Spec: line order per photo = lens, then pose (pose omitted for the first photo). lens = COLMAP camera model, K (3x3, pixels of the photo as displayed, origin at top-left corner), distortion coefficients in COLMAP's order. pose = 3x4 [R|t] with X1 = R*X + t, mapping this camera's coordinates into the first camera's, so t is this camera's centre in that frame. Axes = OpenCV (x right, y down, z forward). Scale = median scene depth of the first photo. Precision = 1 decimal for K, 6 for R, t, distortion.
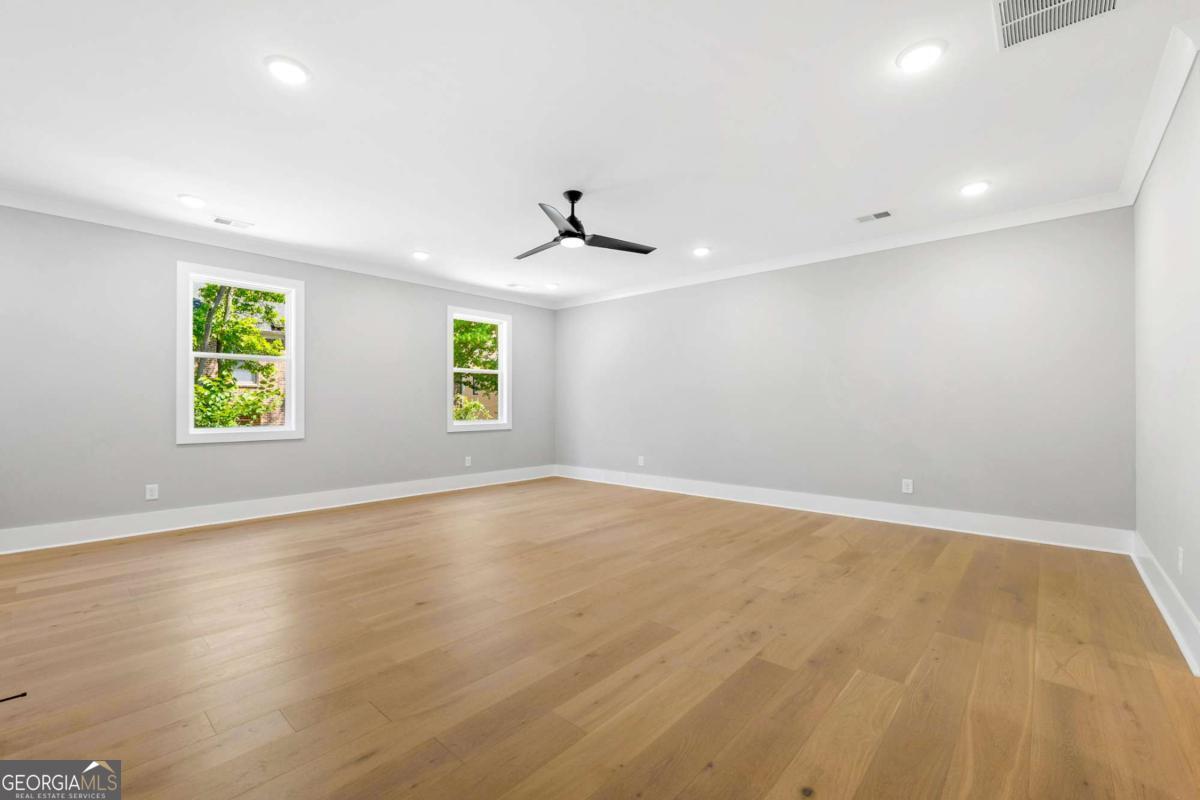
lens RADIAL K [[498.5, 0, 598.8], [0, 498.5, 397.2], [0, 0, 1]] dist [-0.006599, 0.001351]
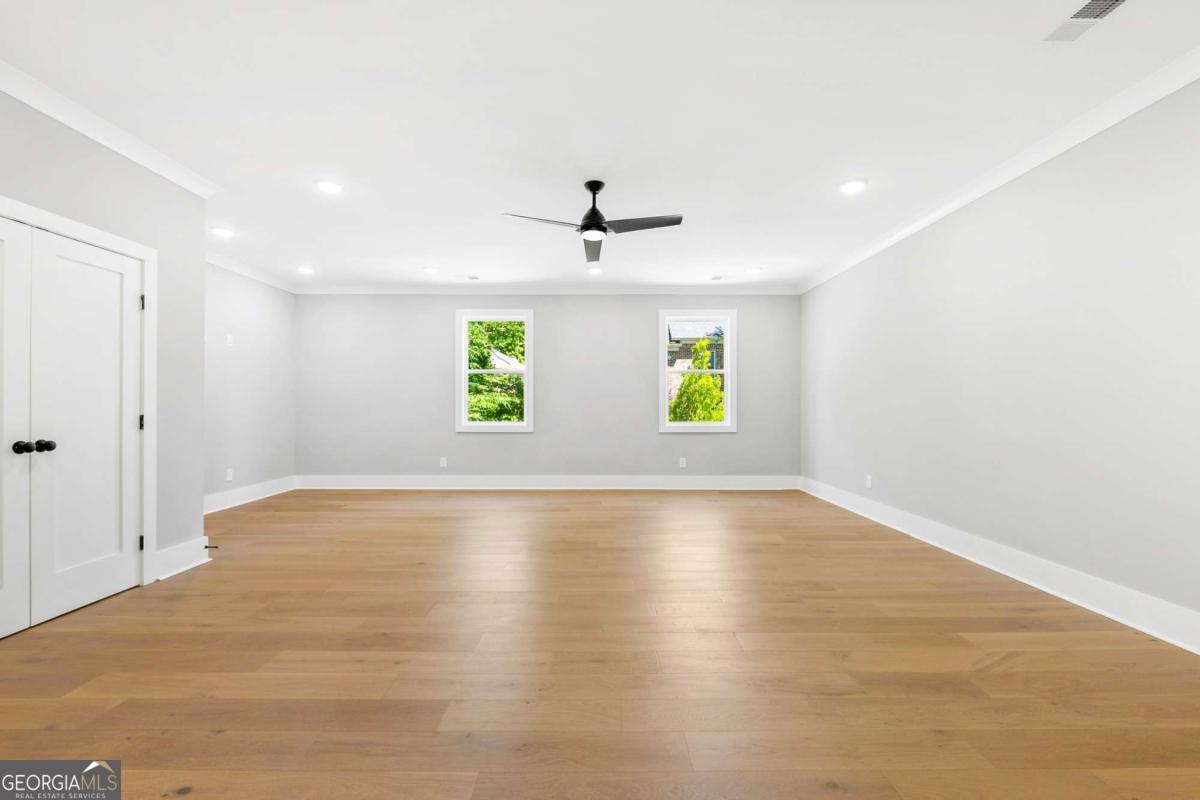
lens RADIAL K [[498.5, 0, 599.5], [0, 498.5, 405.8], [0, 0, 1]] dist [-0.006599, 0.001351]
pose [[0.676497, 0.001633, -0.736443, 0.565054], [0.009243, 0.999900, 0.010708, 0.004236], [0.736387, -0.014051, 0.676414, 0.312101]]
